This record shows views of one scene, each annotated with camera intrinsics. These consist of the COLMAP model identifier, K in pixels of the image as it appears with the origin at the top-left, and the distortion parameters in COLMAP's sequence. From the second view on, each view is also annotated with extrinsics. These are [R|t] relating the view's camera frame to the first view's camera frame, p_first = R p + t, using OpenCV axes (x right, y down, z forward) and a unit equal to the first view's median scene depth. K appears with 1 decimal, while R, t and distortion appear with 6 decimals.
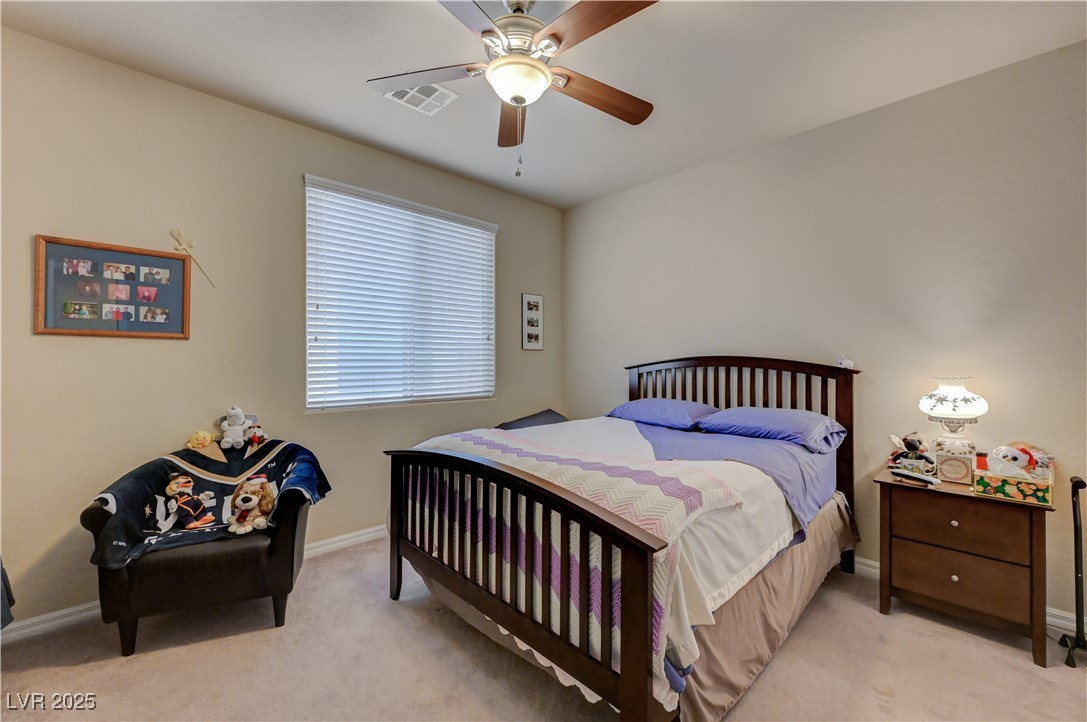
lens RADIAL K [[430.1, 0, 543.5], [0, 430.1, 361.0], [0, 0, 1]] dist [-0.000632, -0.000059]
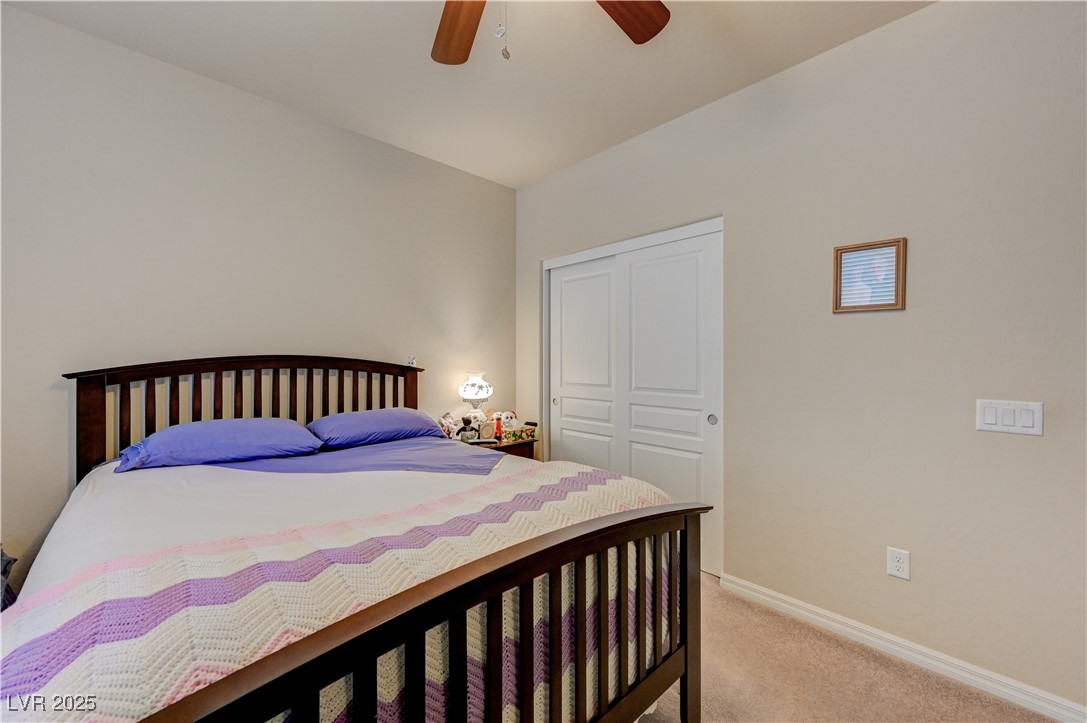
lens RADIAL K [[429.3, 0, 545.2], [0, 429.3, 357.6], [0, 0, 1]] dist [-0.001783, -0.000002]
pose [[0.037496, -0.008425, 0.999261, -0.501983], [-0.004942, 0.999951, 0.008616, -0.023336], [-0.999285, -0.005261, 0.037452, 0.657011]]
